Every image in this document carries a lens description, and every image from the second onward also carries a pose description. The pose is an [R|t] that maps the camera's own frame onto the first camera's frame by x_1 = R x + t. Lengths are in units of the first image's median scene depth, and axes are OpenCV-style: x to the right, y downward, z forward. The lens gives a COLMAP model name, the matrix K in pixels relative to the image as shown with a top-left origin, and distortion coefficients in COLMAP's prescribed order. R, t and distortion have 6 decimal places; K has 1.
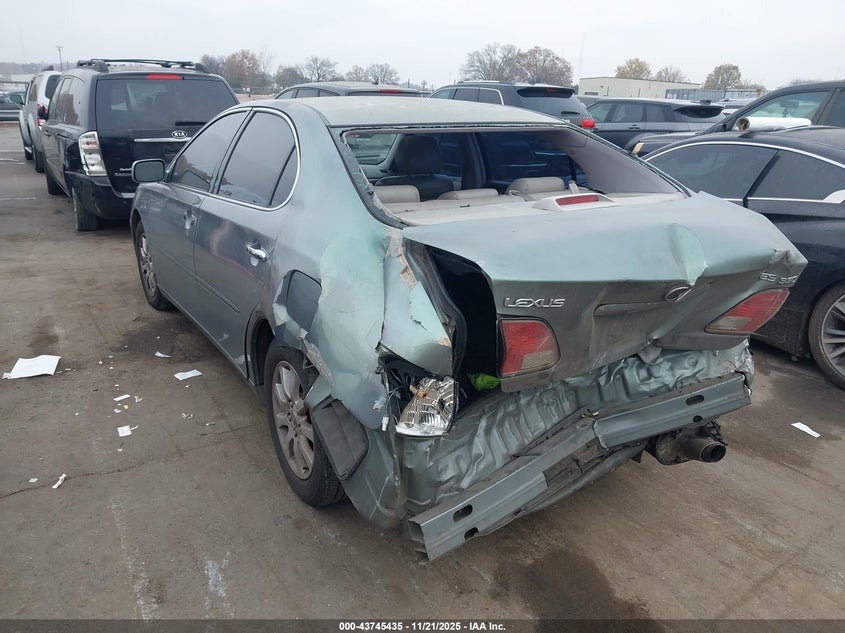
lens RADIAL K [[681.9, 0, 418.4], [0, 681.9, 314.6], [0, 0, 1]] dist [0.014544, -0.006700]
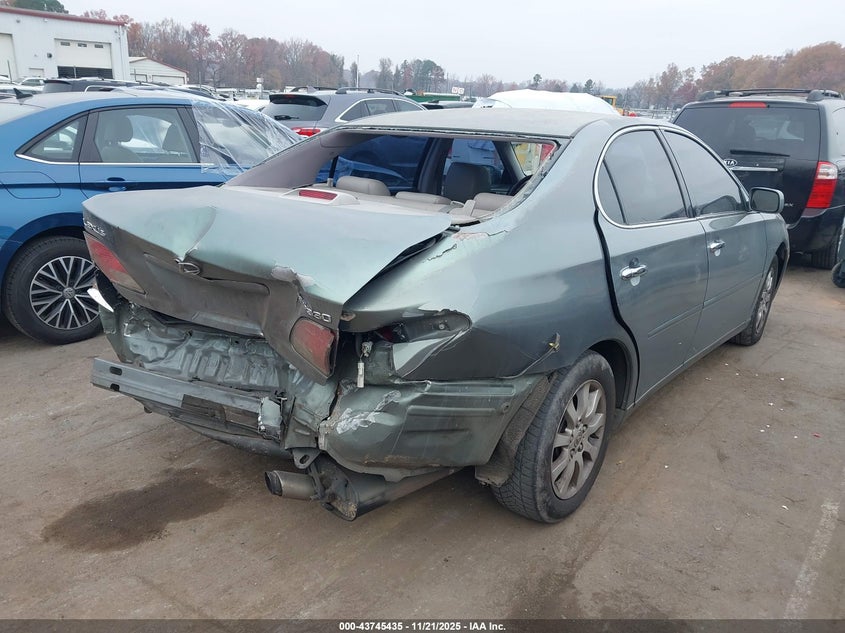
lens RADIAL K [[681.9, 0, 417.9], [0, 681.9, 317.6], [0, 0, 1]] dist [0.014544, -0.006700]
pose [[0.324368, 0.264077, -0.908322, 1.263731], [-0.313839, 0.935895, 0.160020, -0.206451], [0.892351, 0.233161, 0.386452, 0.781277]]
